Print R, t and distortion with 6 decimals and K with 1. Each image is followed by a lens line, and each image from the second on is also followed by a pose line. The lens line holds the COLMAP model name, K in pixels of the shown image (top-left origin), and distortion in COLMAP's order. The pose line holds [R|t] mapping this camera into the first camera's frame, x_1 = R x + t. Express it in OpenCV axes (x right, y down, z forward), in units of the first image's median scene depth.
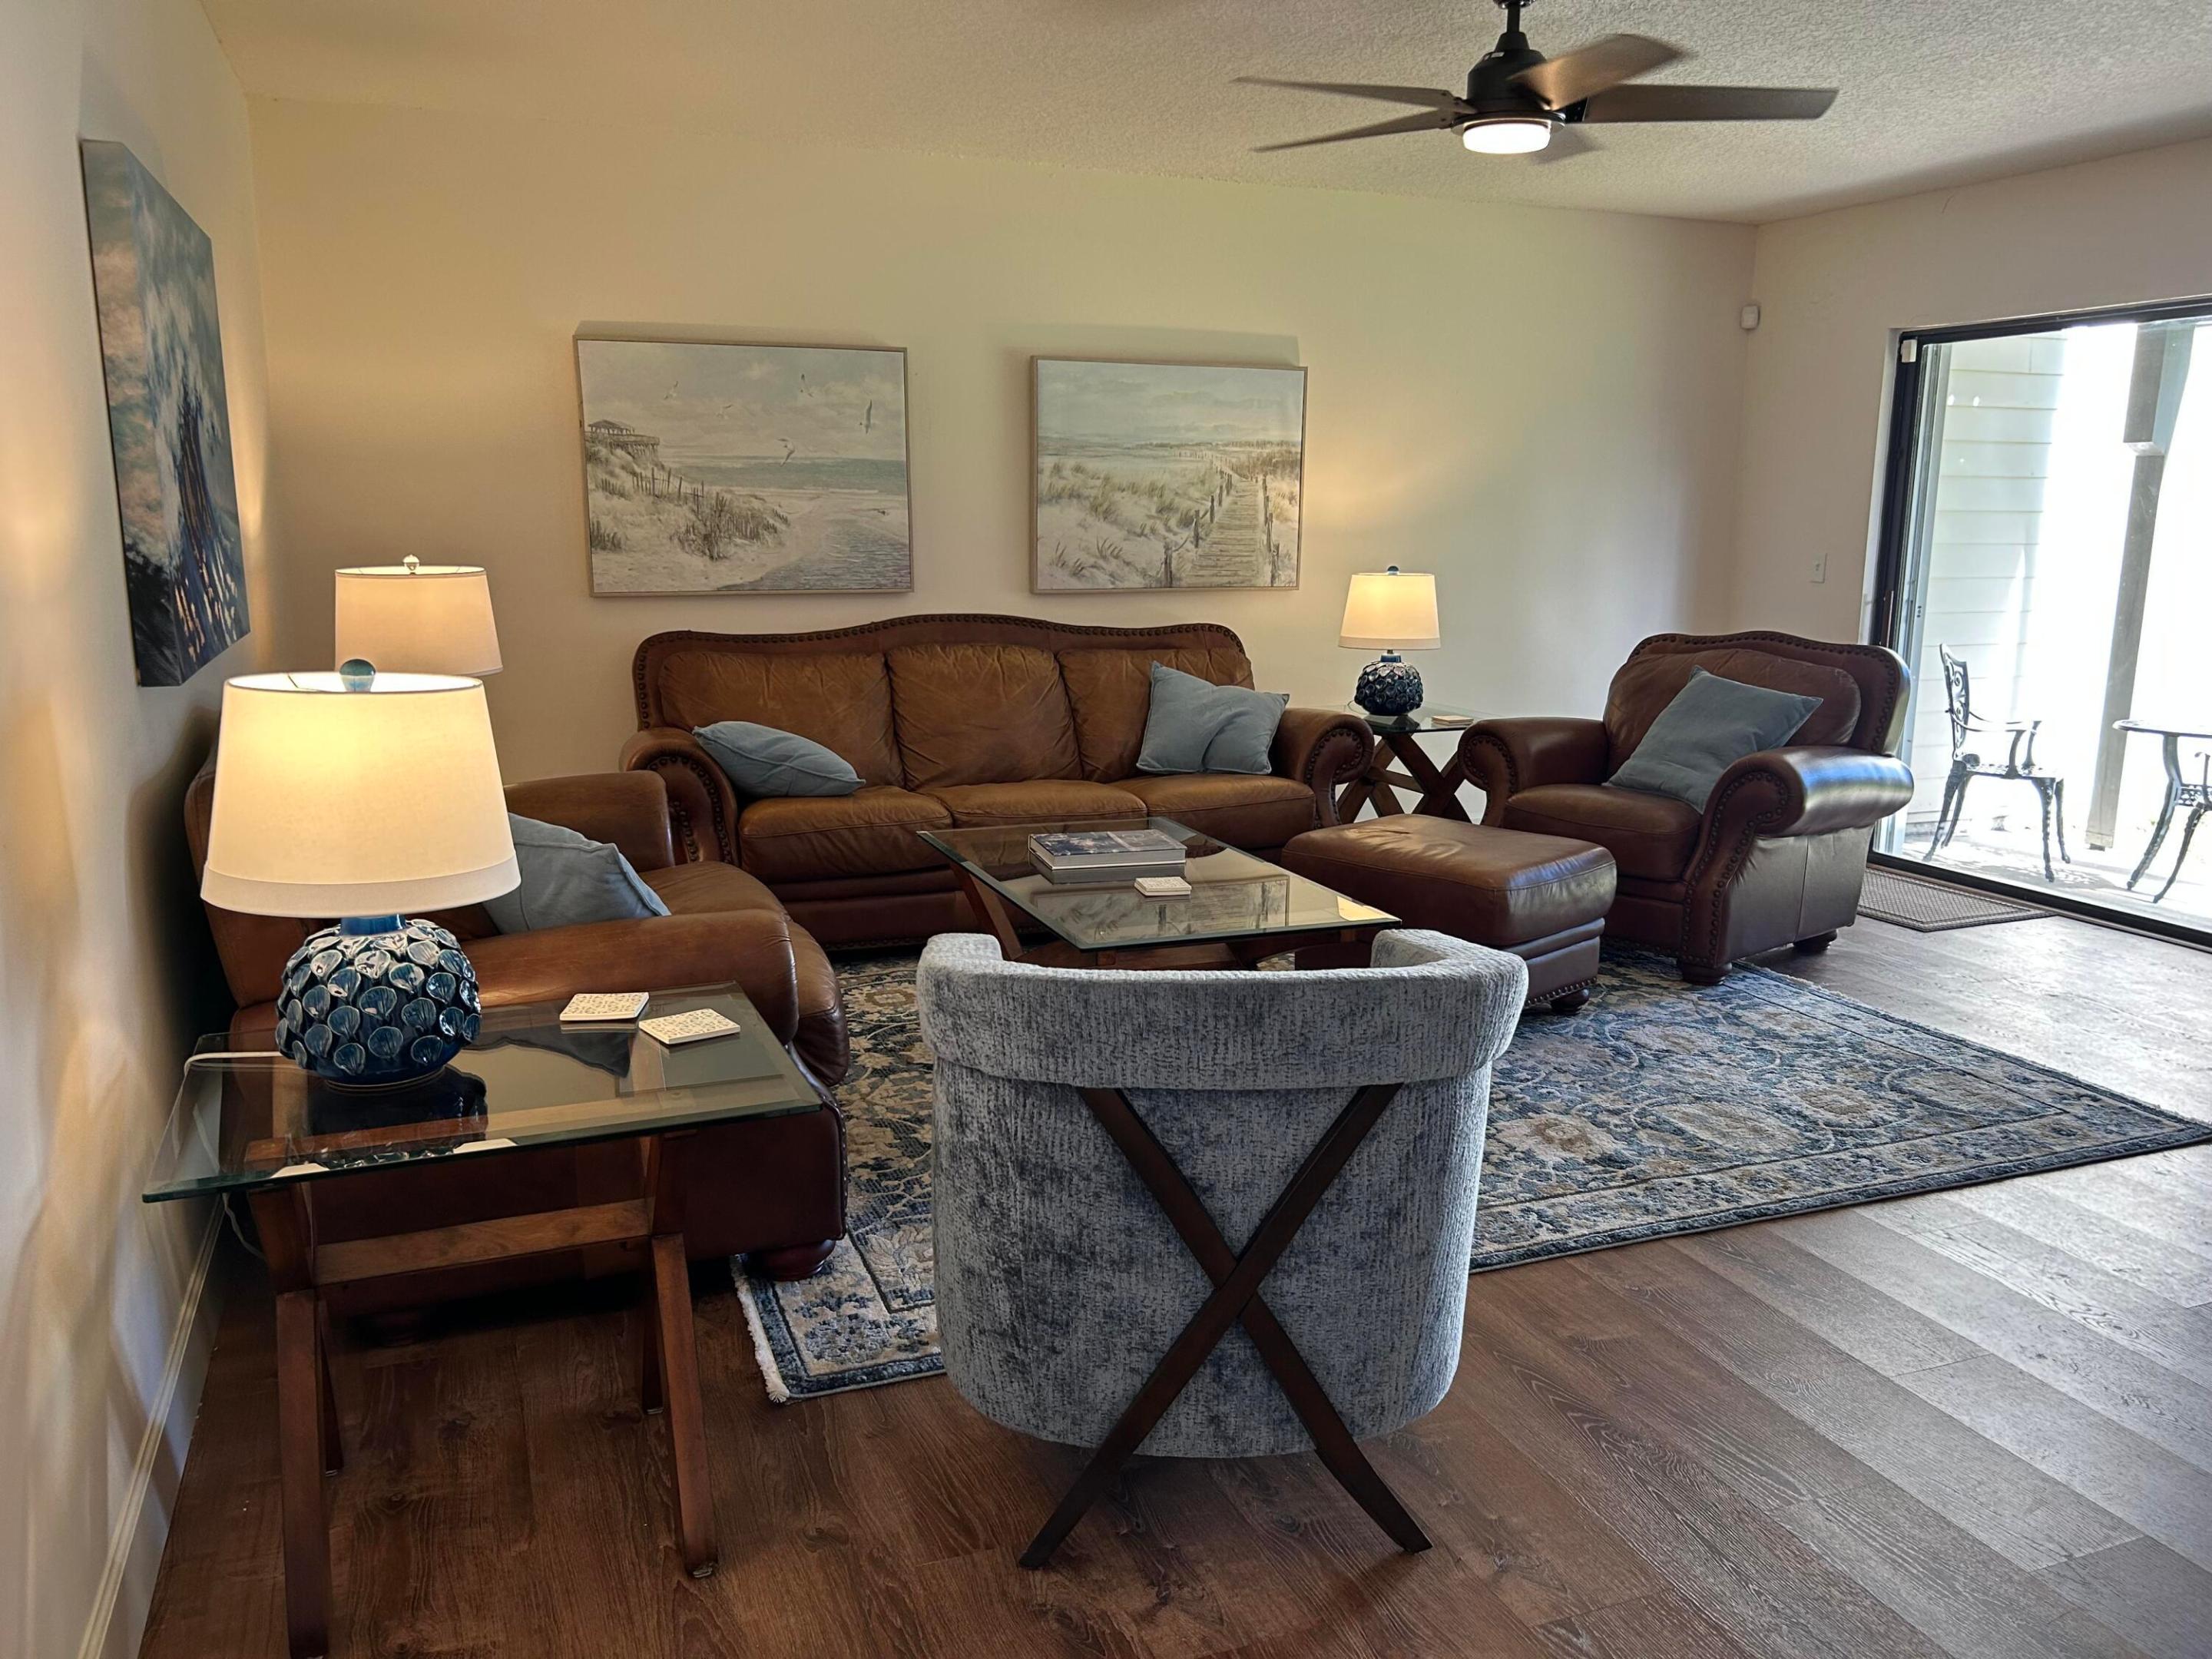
lens RADIAL K [[1662.6, 0, 1106.0], [0, 1662.6, 829.5], [0, 0, 1]] dist [0.014525, 0.002351]
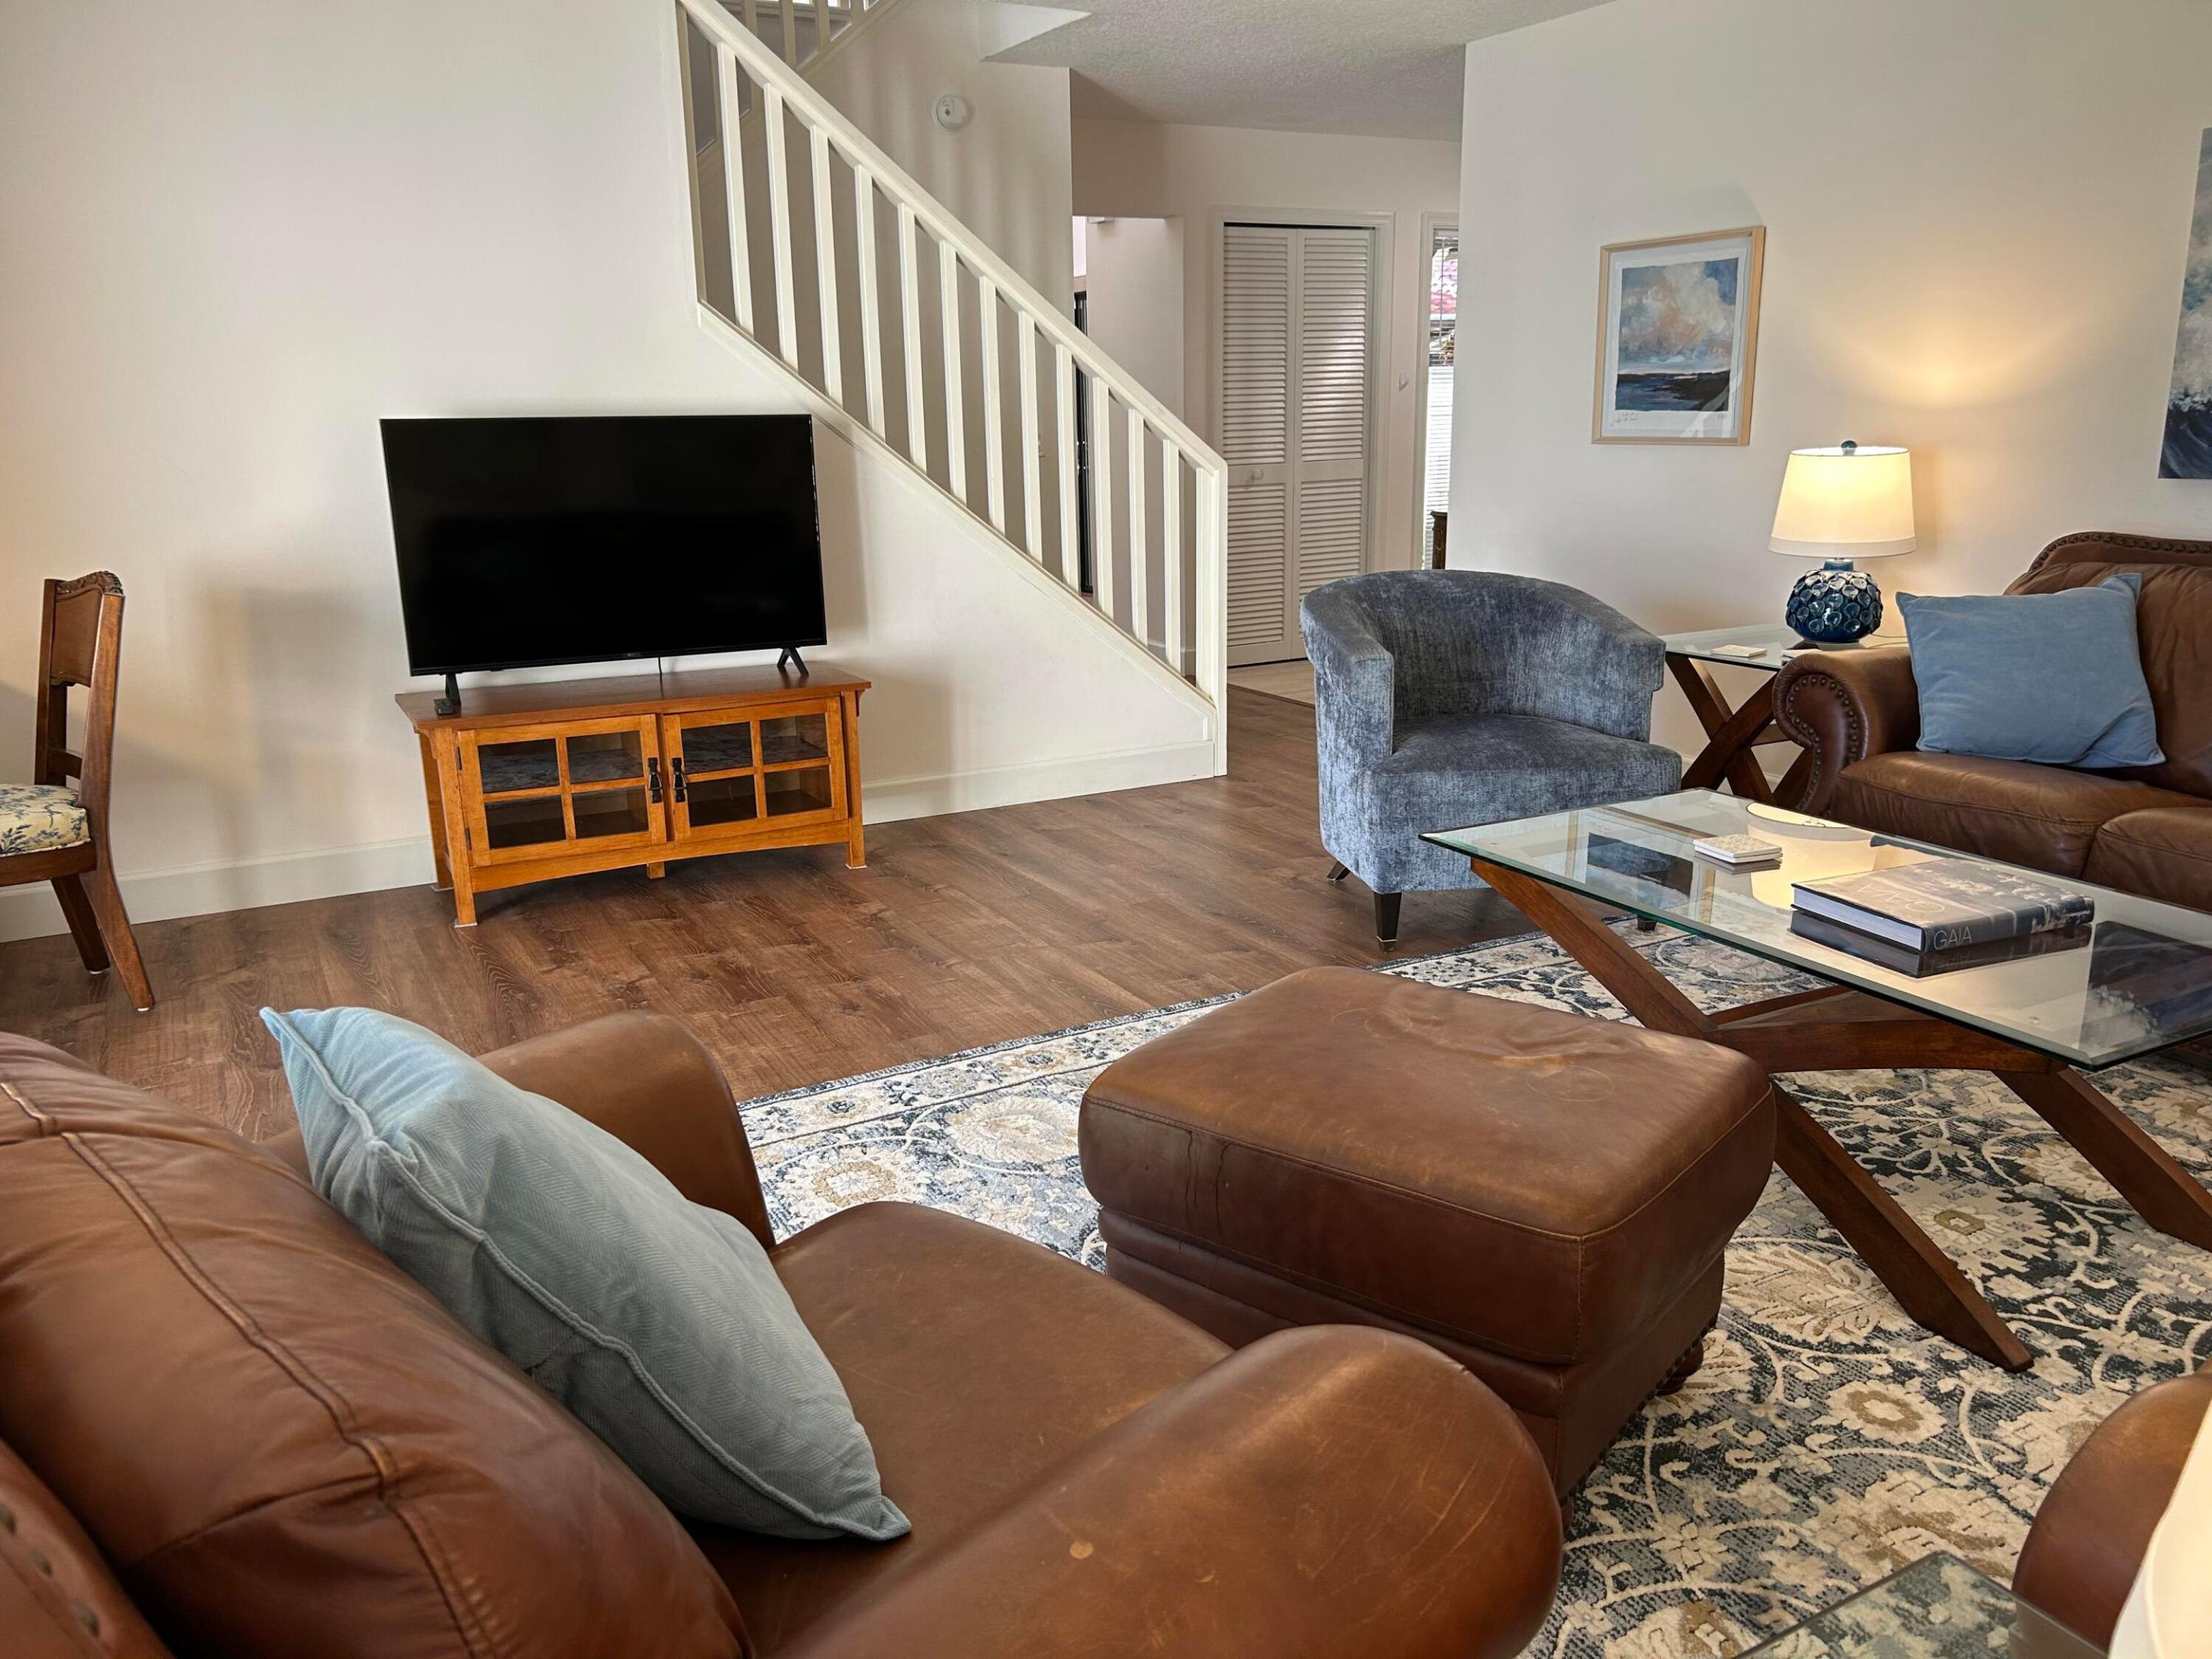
lens RADIAL K [[1662.6, 0, 1106.0], [0, 1662.6, 829.5], [0, 0, 1]] dist [0.014525, 0.002351]
pose [[-0.992816, 0.041561, -0.112199, 0.427935], [-0.009917, 0.905923, 0.423325, -0.310982], [0.119238, 0.421397, -0.899003, 1.713215]]
